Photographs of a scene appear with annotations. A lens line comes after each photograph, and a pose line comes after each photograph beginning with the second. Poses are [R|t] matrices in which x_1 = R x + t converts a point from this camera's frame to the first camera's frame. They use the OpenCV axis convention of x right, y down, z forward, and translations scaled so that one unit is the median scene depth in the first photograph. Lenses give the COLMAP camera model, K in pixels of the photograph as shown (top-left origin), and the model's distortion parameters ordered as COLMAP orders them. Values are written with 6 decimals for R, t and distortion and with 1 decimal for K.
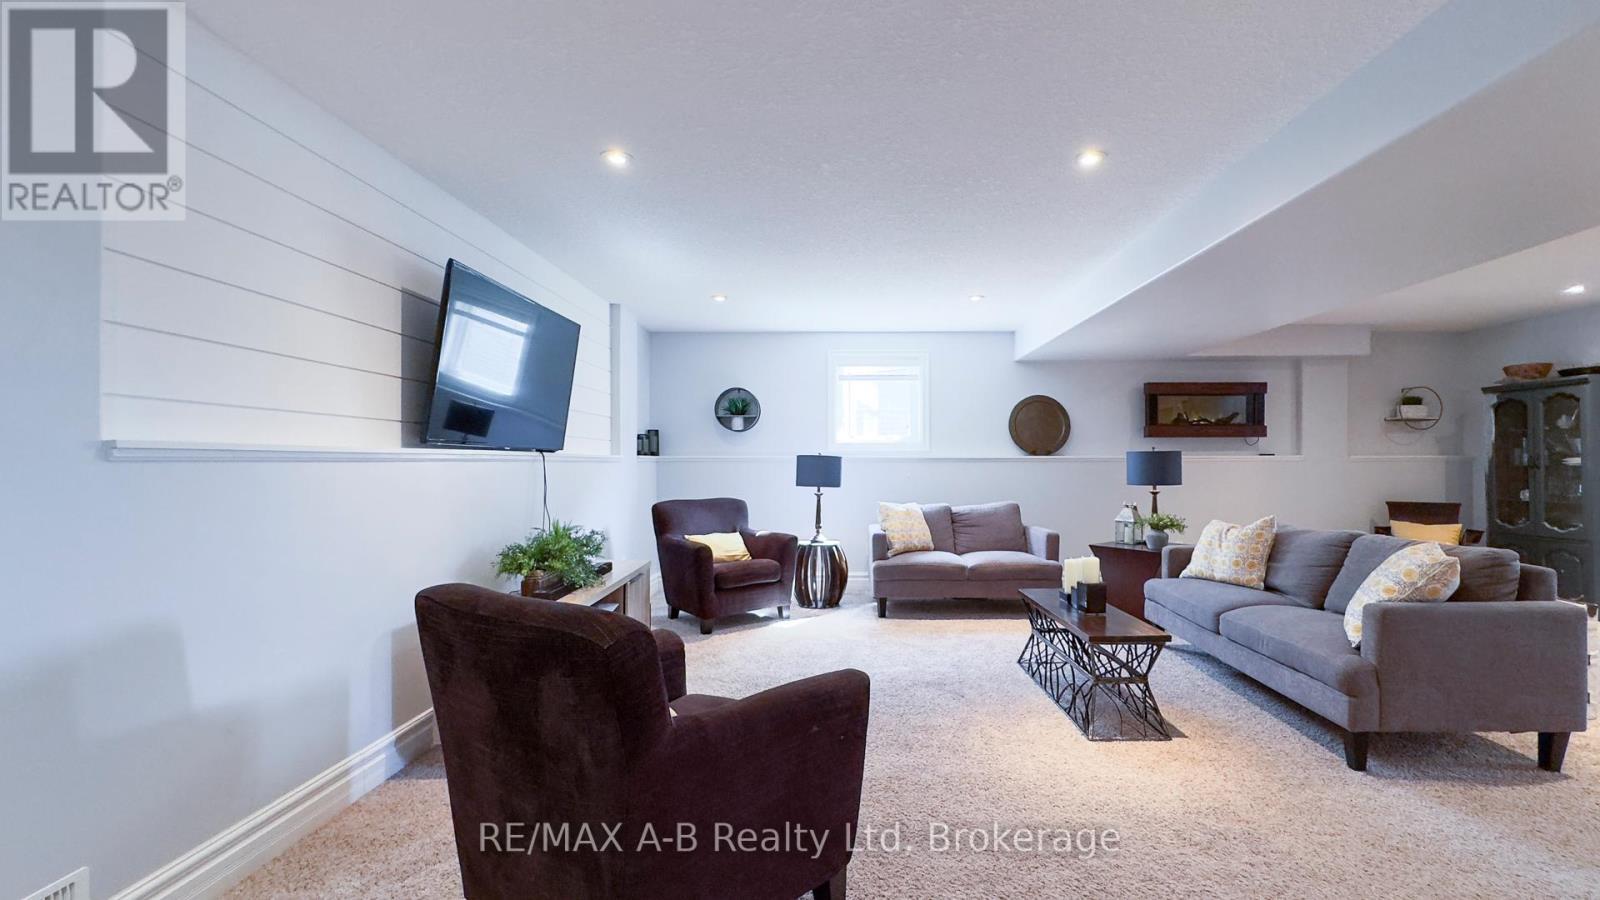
lens RADIAL K [[720.1, 0, 836.5], [0, 720.1, 458.1], [0, 0, 1]] dist [0.000361, 0.000360]
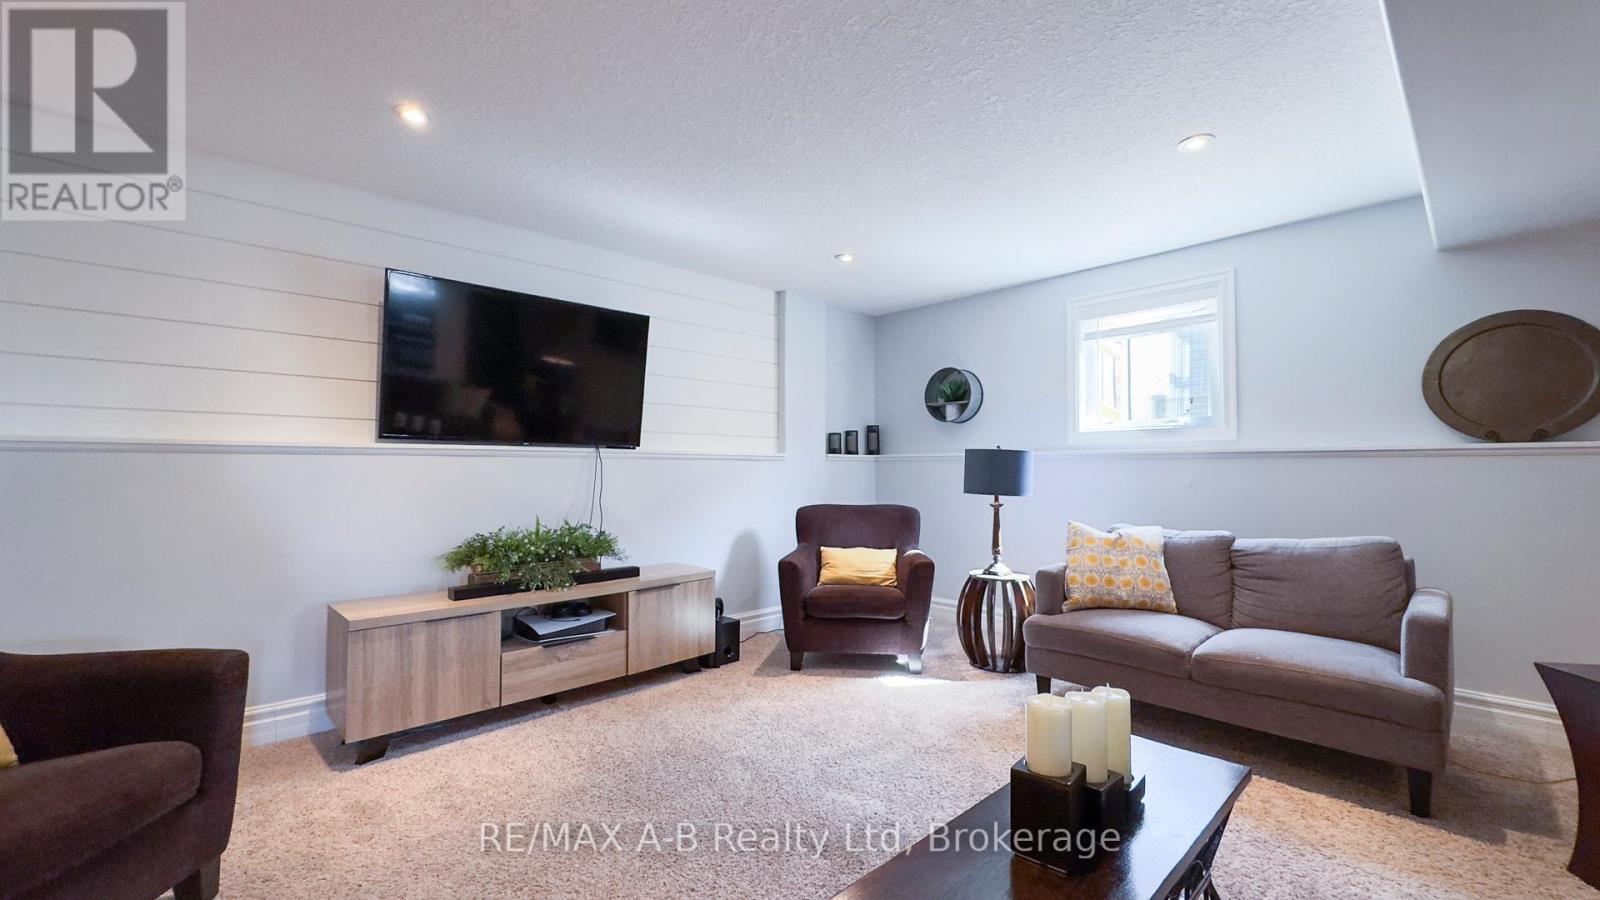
lens RADIAL K [[667.0, 0, 800.0], [0, 667.0, 450.0], [0, 0, 1]] dist [0.000113, 0.000041]
pose [[0.663930, -0.020467, -0.747515, 0.329973], [0.001399, 0.999658, -0.026128, 0.013332], [0.747794, 0.016301, 0.663731, 0.424106]]
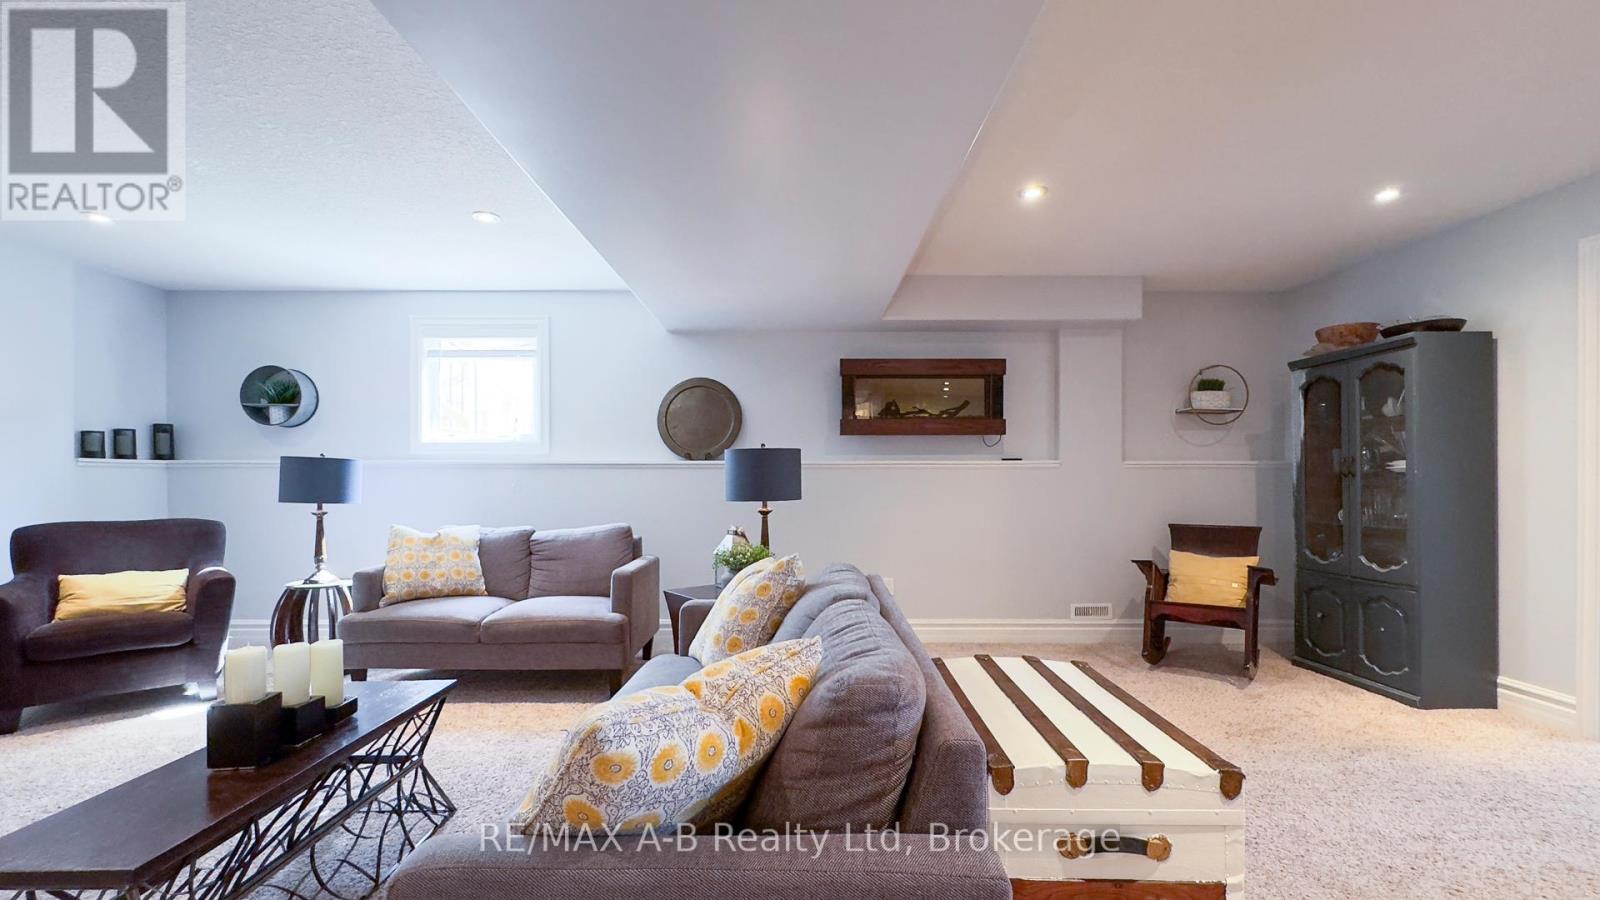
lens RADIAL K [[687.3, 0, 837.2], [0, 687.3, 484.7], [0, 0, 1]] dist [-0.000473, -0.000166]
pose [[0.999992, 0.001176, -0.003932, 0.471758], [-0.001124, 0.999911, 0.013290, 0.013118], [0.003947, -0.013286, 0.999904, 0.337928]]
